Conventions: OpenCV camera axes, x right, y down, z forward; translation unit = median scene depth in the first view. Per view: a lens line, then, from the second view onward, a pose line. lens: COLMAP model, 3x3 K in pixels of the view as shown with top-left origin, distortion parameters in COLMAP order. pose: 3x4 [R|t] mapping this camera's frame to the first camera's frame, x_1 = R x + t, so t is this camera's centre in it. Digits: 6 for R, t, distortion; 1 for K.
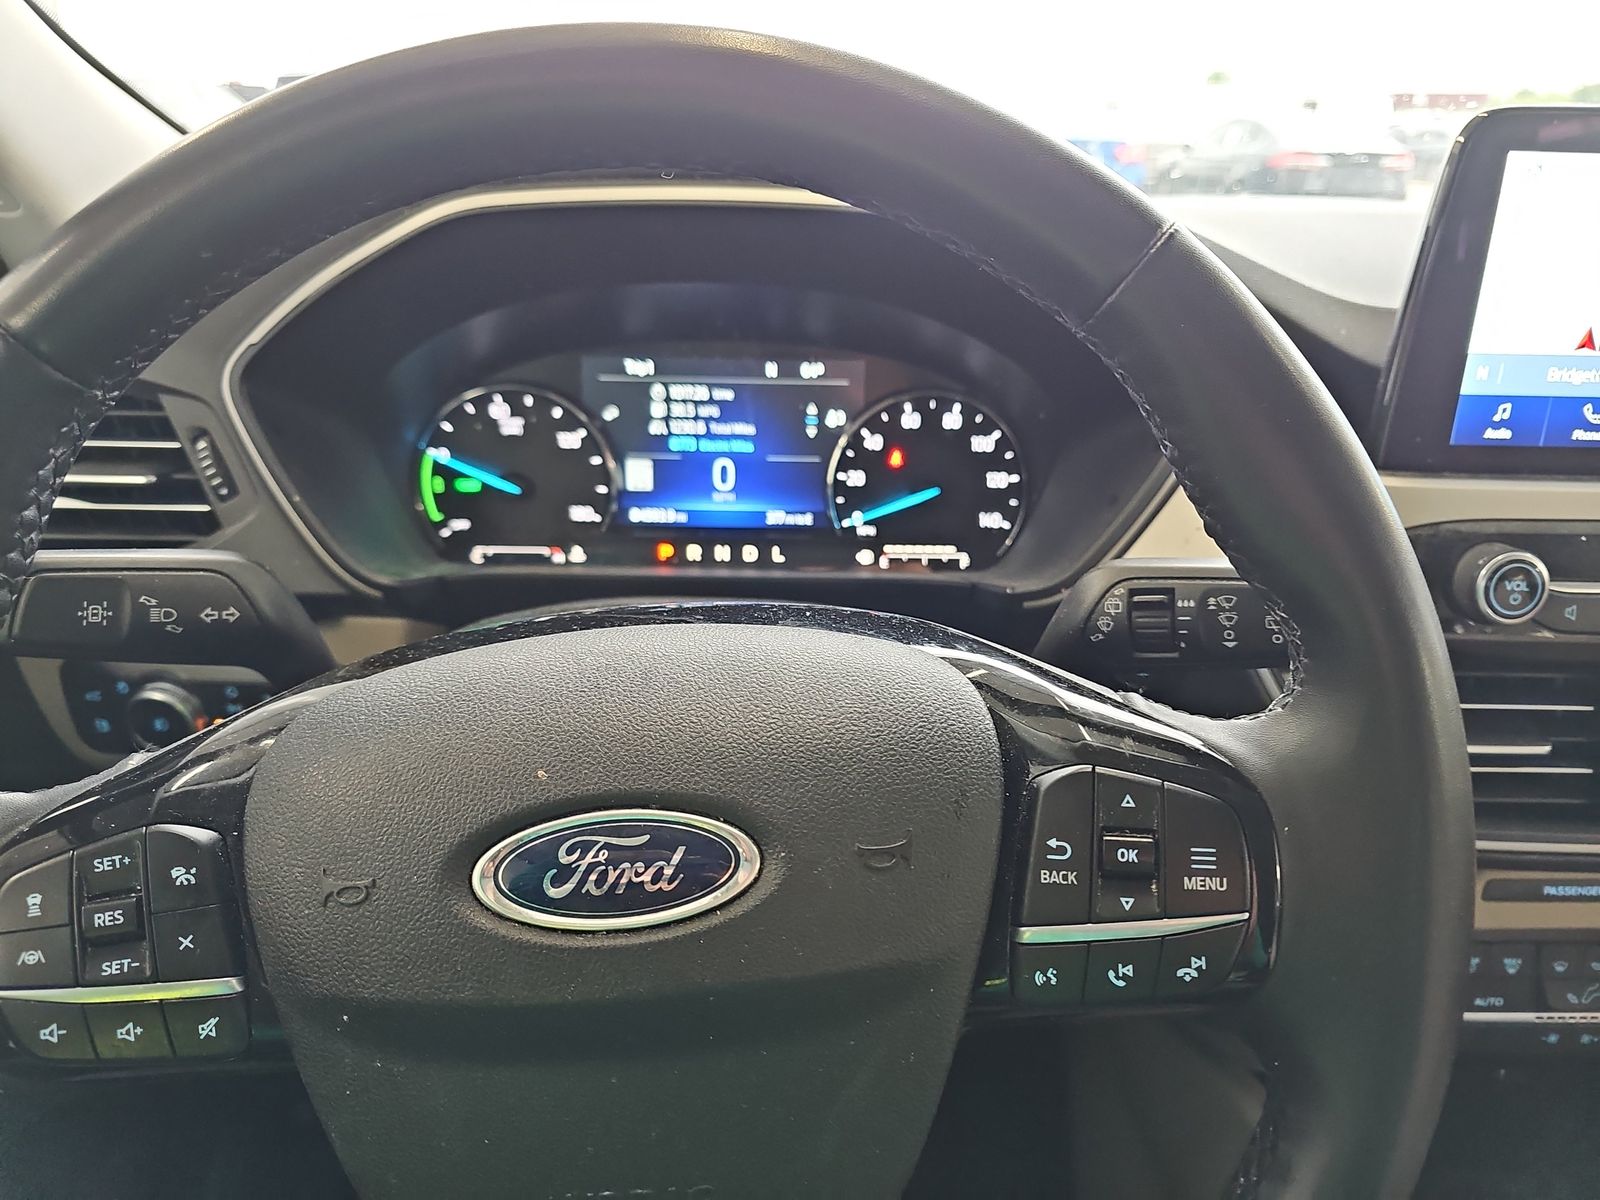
lens RADIAL K [[1087.2, 0, 782.1], [0, 1087.2, 559.5], [0, 0, 1]] dist [0.010582, -0.011286]
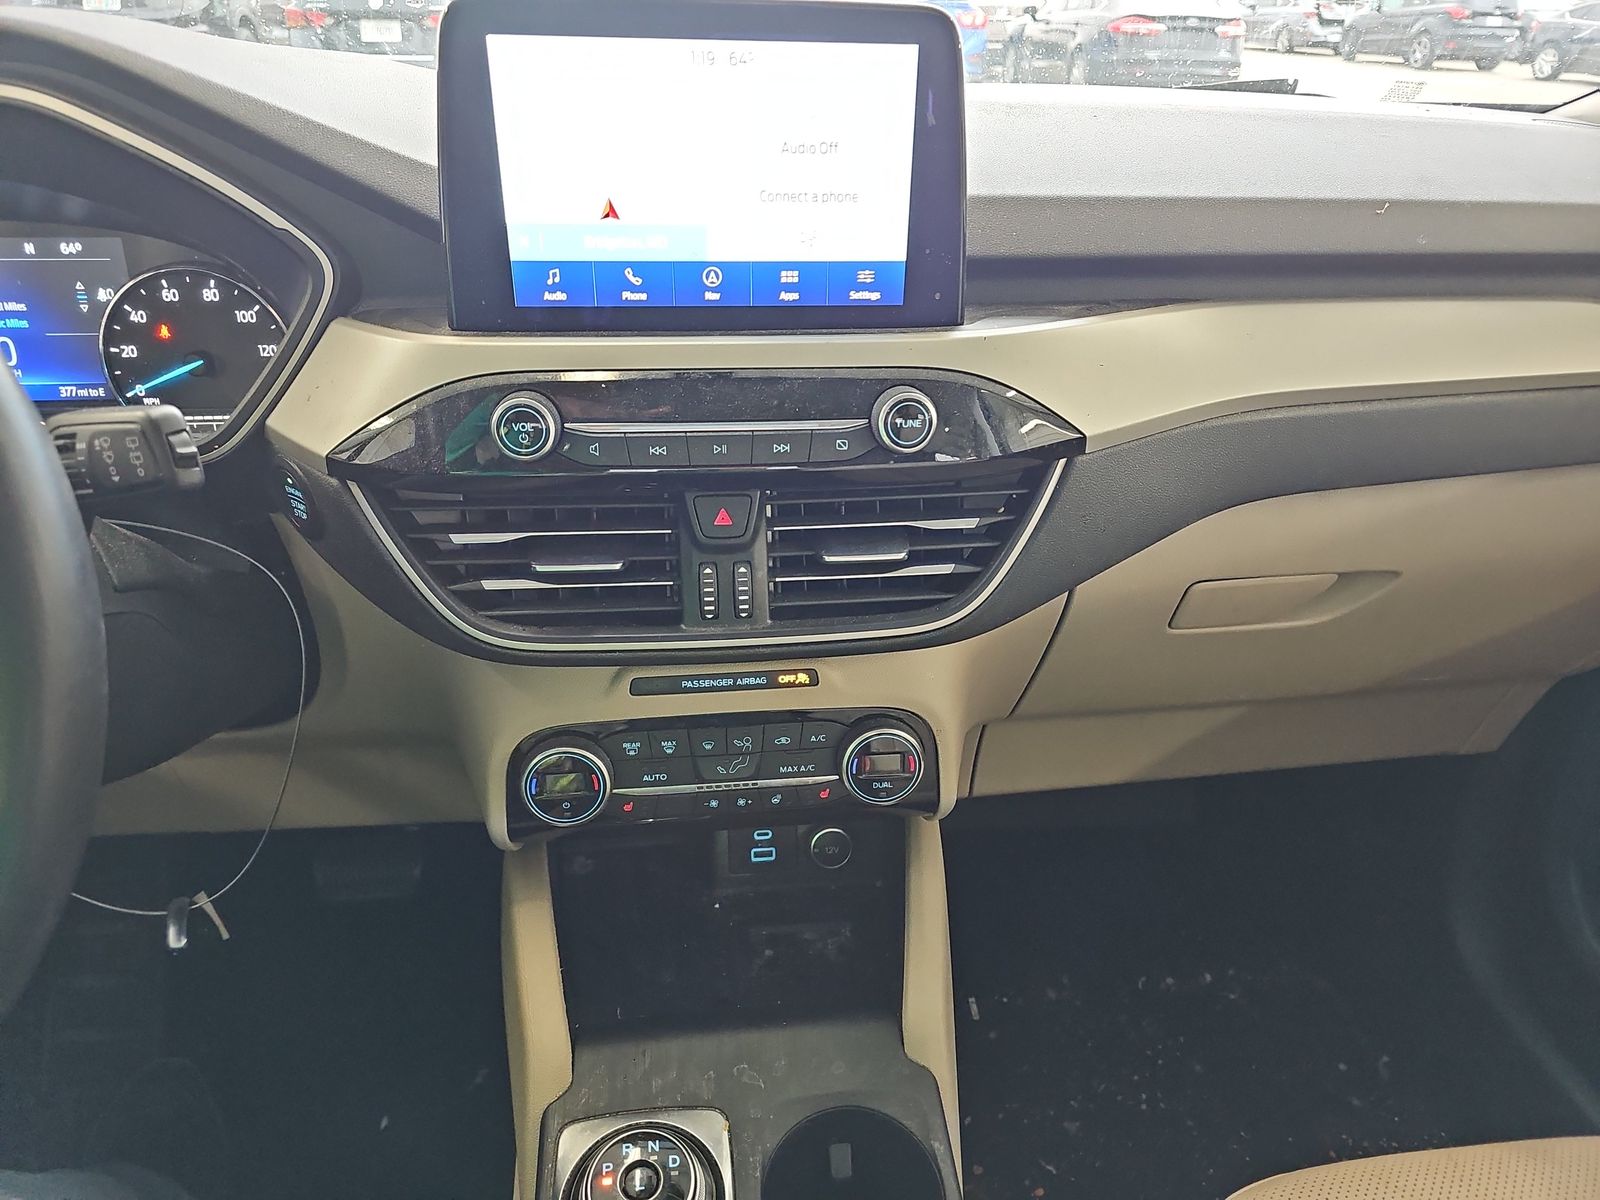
lens RADIAL K [[1087.2, 0, 801.6], [0, 1087.2, 597.5], [0, 0, 1]] dist [0.010582, -0.011286]
pose [[0.993696, -0.047235, 0.101674, 0.605036], [0.033039, 0.990015, 0.137038, 0.039964], [-0.107132, -0.132815, 0.985334, -0.161212]]
